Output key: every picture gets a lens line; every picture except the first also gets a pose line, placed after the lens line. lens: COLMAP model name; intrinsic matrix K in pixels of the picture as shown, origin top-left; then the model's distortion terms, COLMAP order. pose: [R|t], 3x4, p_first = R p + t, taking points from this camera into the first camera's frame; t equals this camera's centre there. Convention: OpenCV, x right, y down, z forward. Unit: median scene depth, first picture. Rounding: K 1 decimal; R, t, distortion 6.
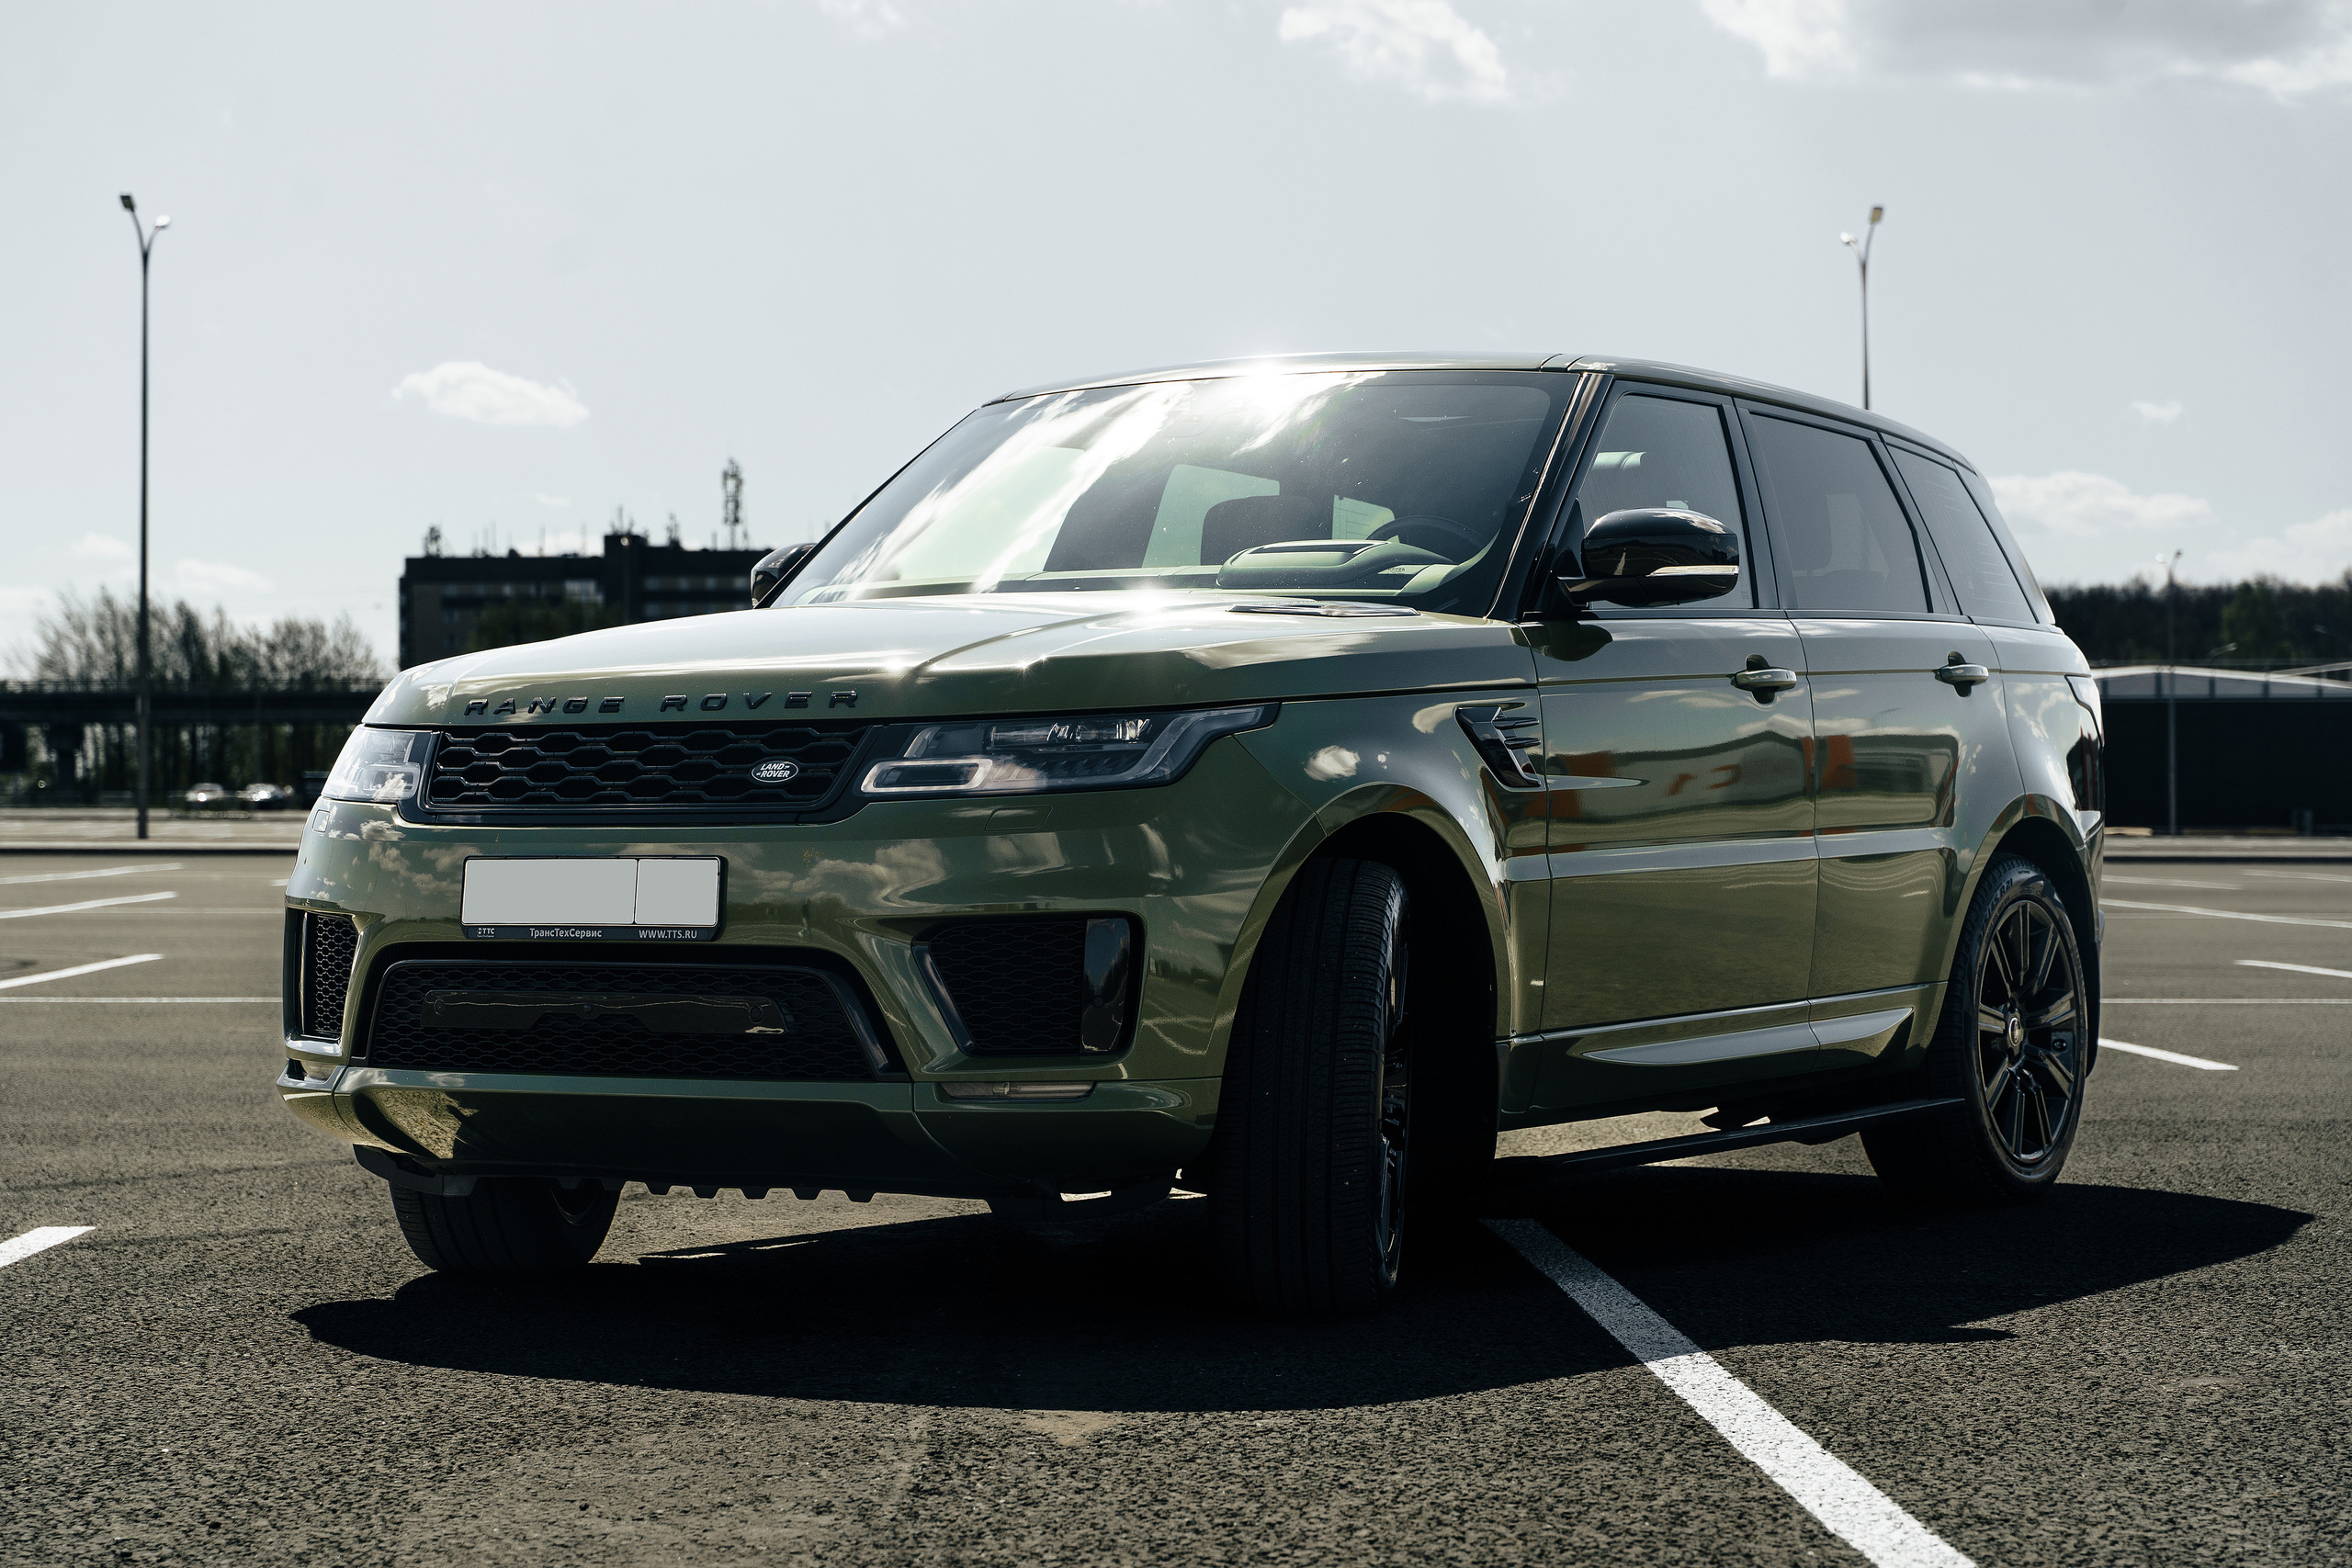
lens RADIAL K [[4928.4, 0, 1176.0], [0, 4928.4, 784.0], [0, 0, 1]] dist [0.020838, -0.488649]
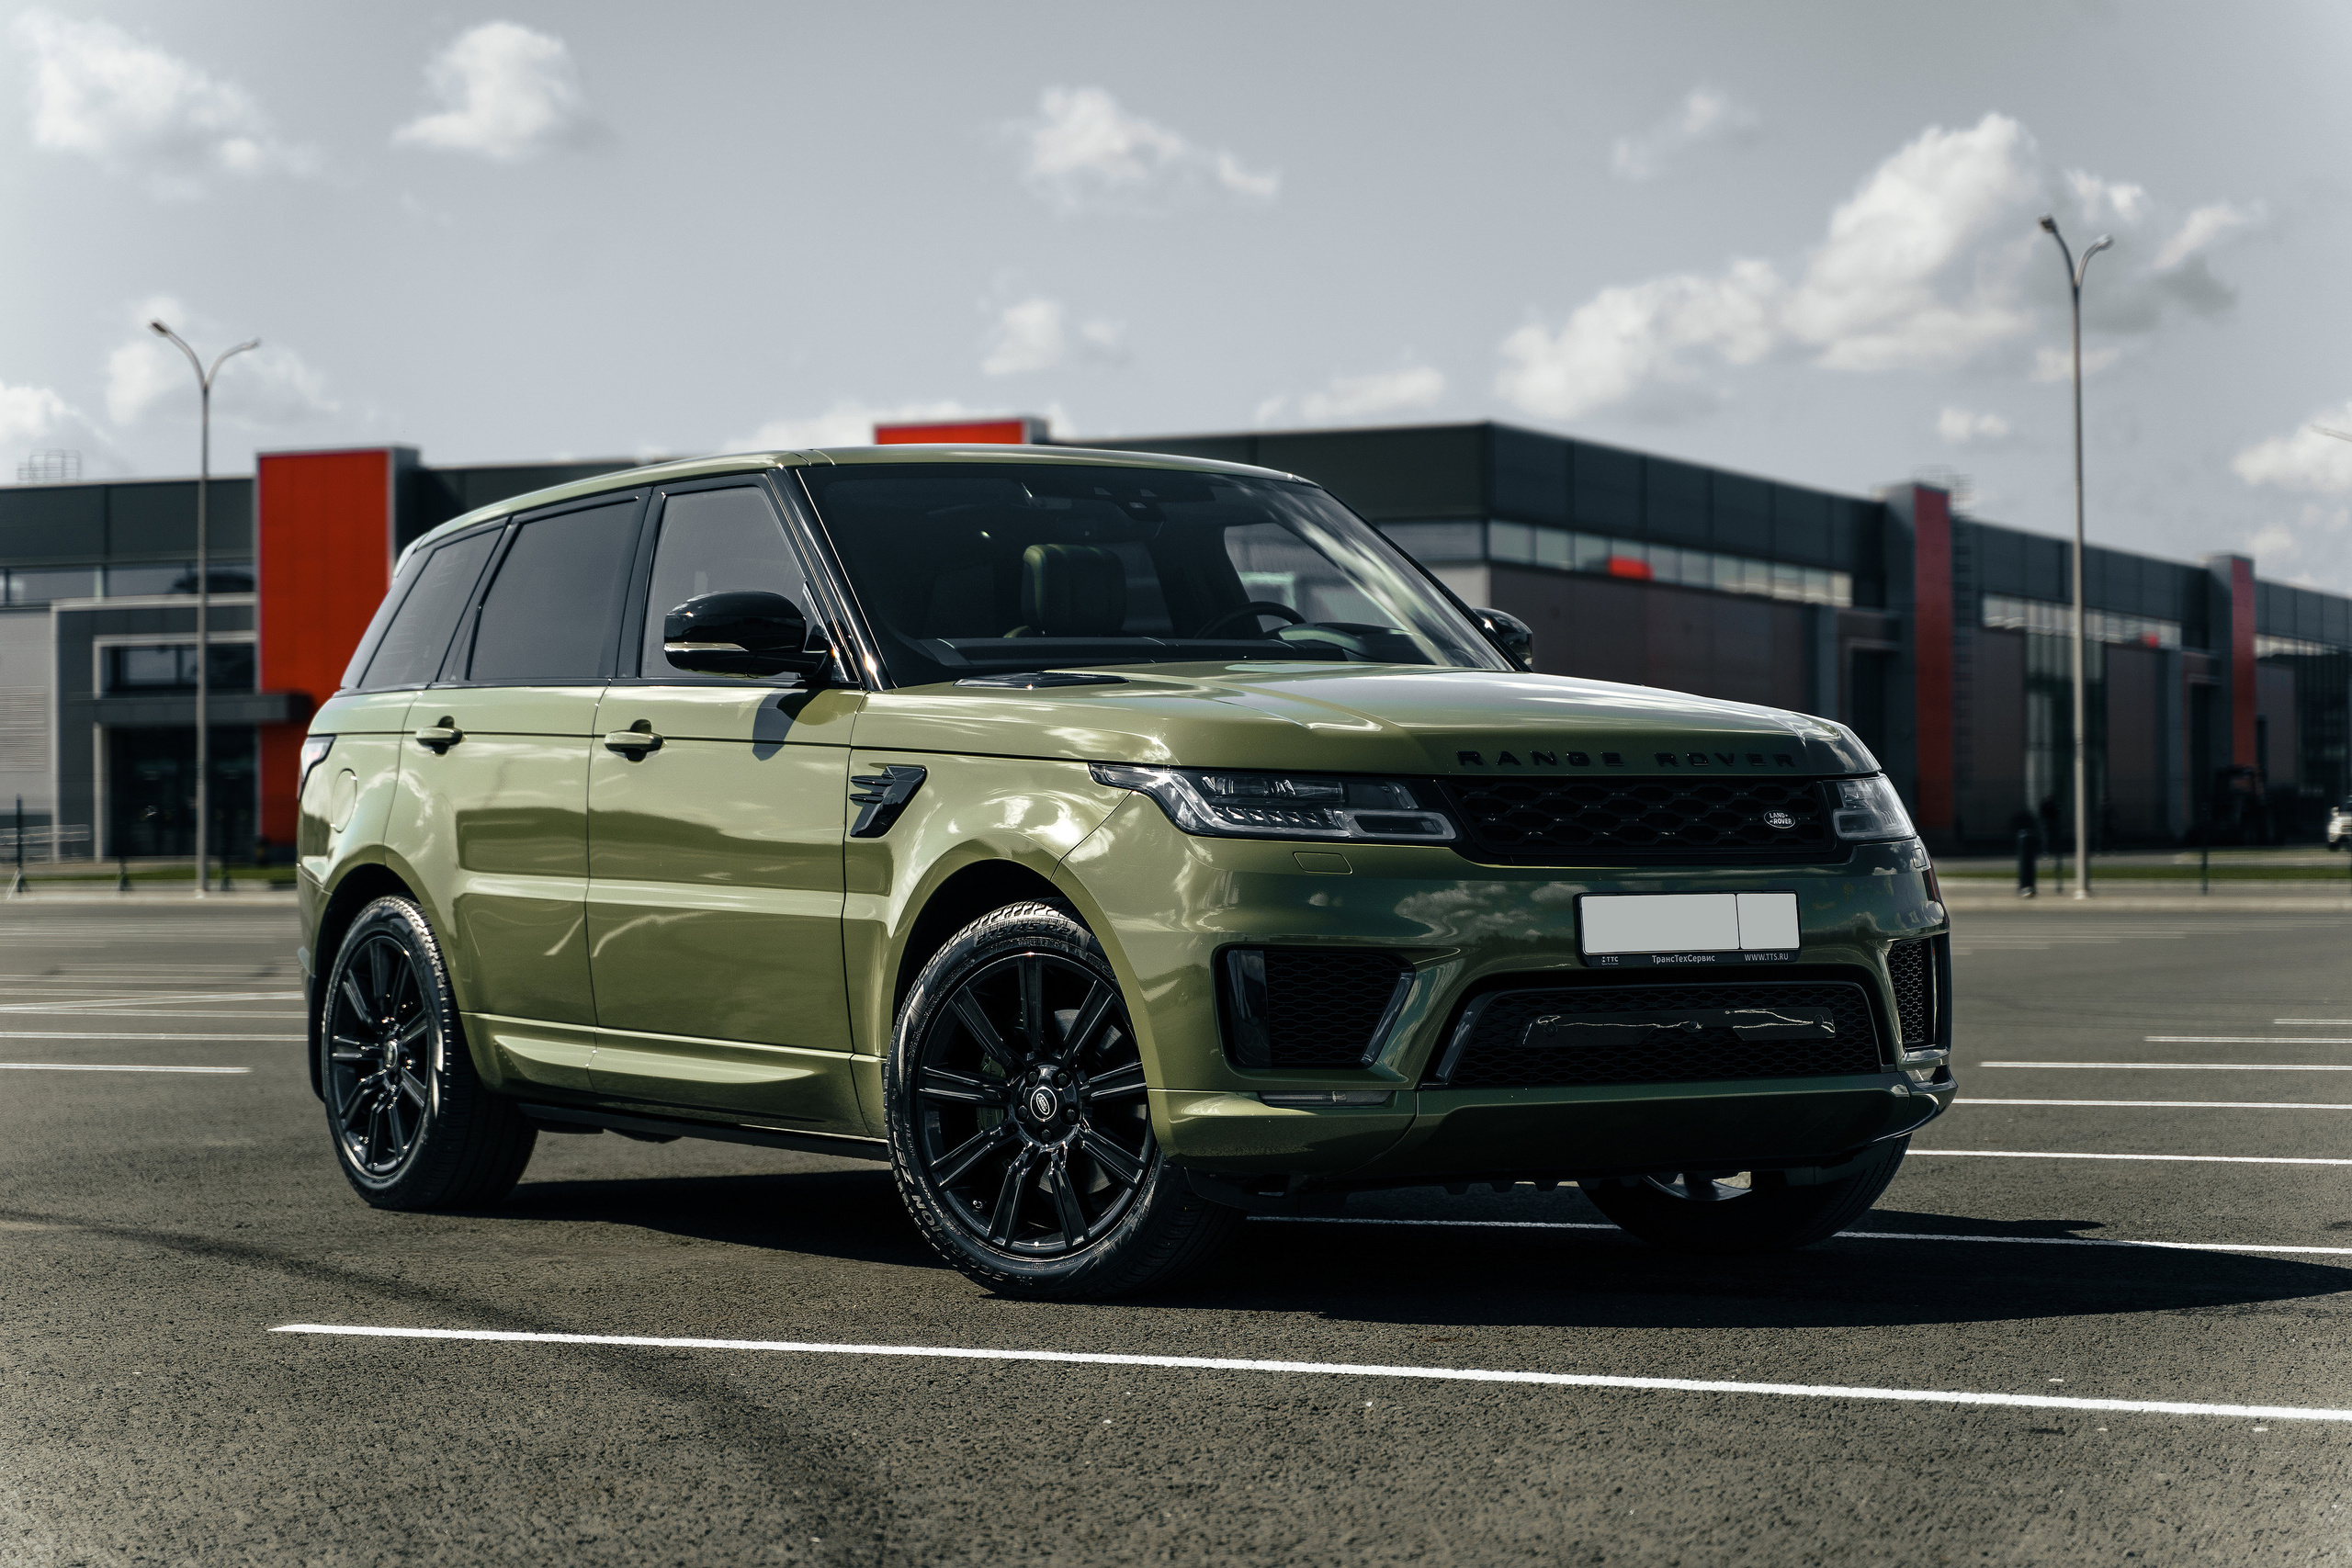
lens RADIAL K [[4928.4, 0, 1176.0], [0, 4928.4, 784.0], [0, 0, 1]] dist [0.020838, -0.488649]
pose [[0.407083, 0.012437, 0.913307, -1.237419], [-0.006144, 0.999922, -0.010877, 0.002720], [-0.913371, -0.001184, 0.407128, 0.645478]]
